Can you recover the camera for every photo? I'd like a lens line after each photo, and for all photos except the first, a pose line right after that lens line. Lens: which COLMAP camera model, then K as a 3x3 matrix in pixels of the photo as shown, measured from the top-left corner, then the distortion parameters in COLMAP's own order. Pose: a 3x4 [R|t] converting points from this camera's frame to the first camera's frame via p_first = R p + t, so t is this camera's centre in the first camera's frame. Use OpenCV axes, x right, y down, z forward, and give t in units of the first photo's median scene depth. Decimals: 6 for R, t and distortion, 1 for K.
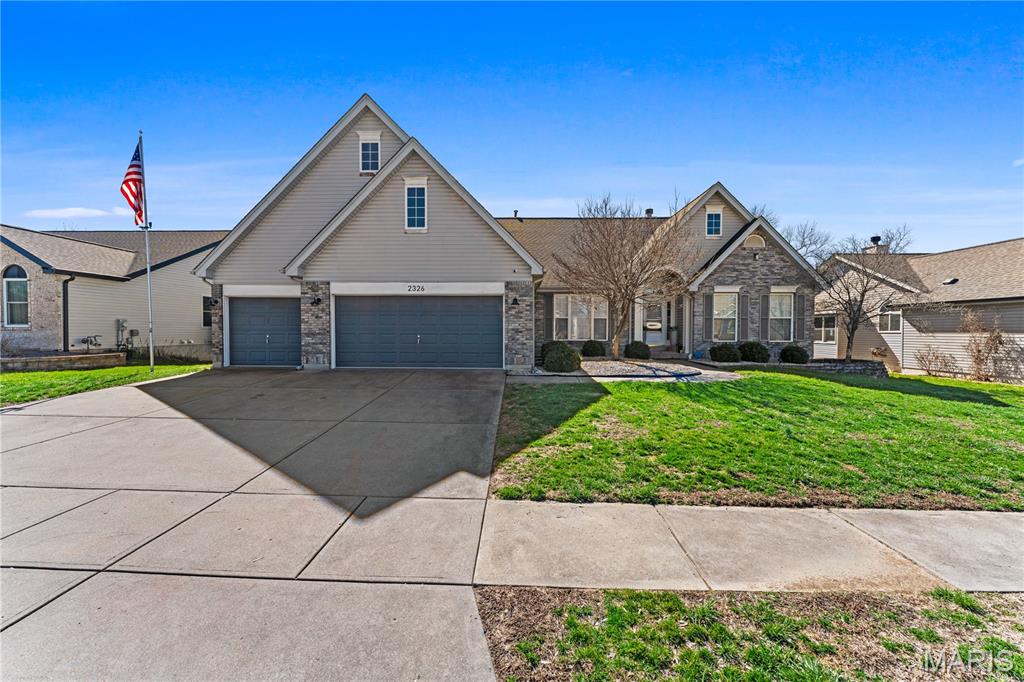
lens RADIAL K [[408.0, 0, 509.4], [0, 408.0, 339.2], [0, 0, 1]] dist [-0.002686, 0.000174]
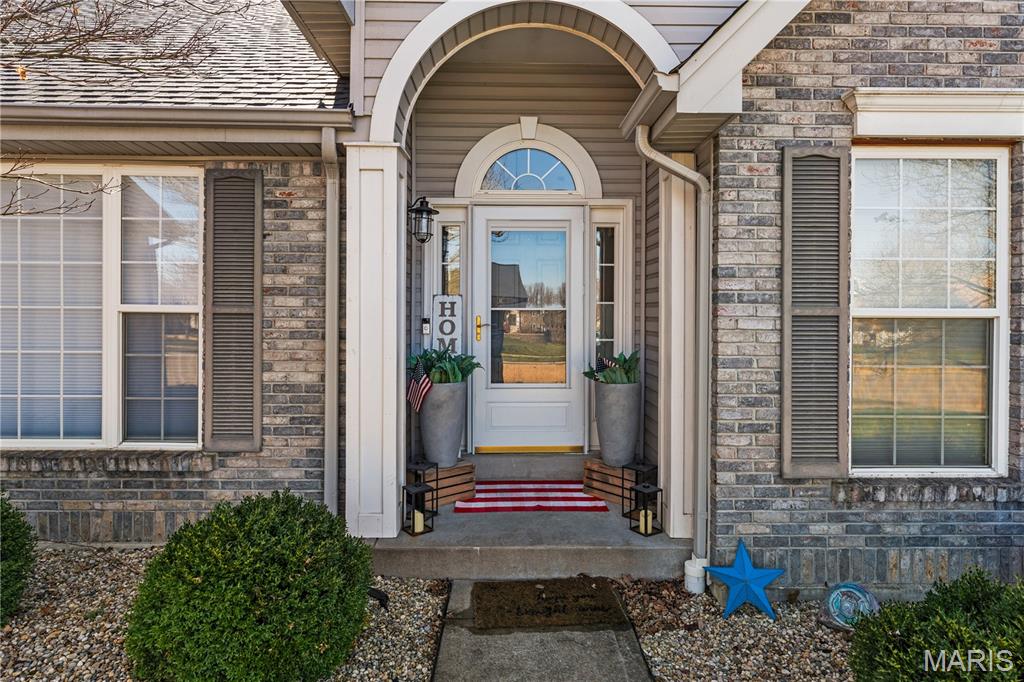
lens RADIAL K [[575.1, 0, 513.3], [0, 575.1, 311.4], [0, 0, 1]] dist [0.000680, -0.000105]
pose [[0.999690, 0.004137, 0.024558, 0.377914], [-0.003542, 0.999700, -0.024215, -0.048312], [-0.024651, 0.024121, 0.999405, 0.803001]]
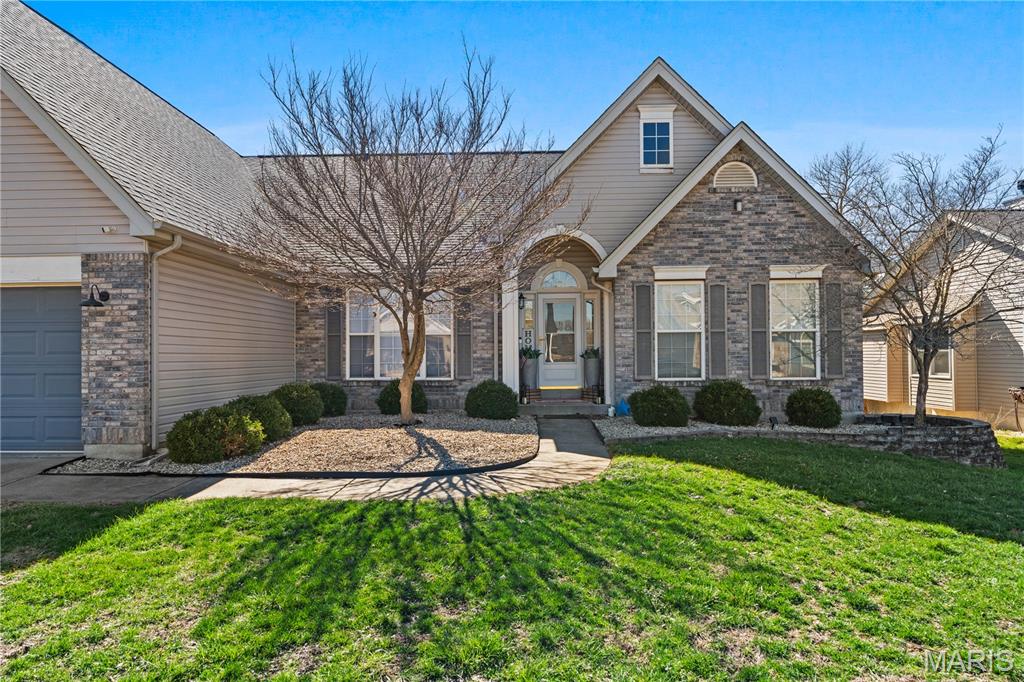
lens RADIAL K [[621.0, 0, 516.6], [0, 621.0, 342.1], [0, 0, 1]] dist [-0.000313, 0.000414]
pose [[0.999845, -0.008745, -0.015274, 0.347788], [0.008147, 0.999216, -0.038754, -0.012535], [0.015600, 0.038623, 0.999132, 0.256236]]
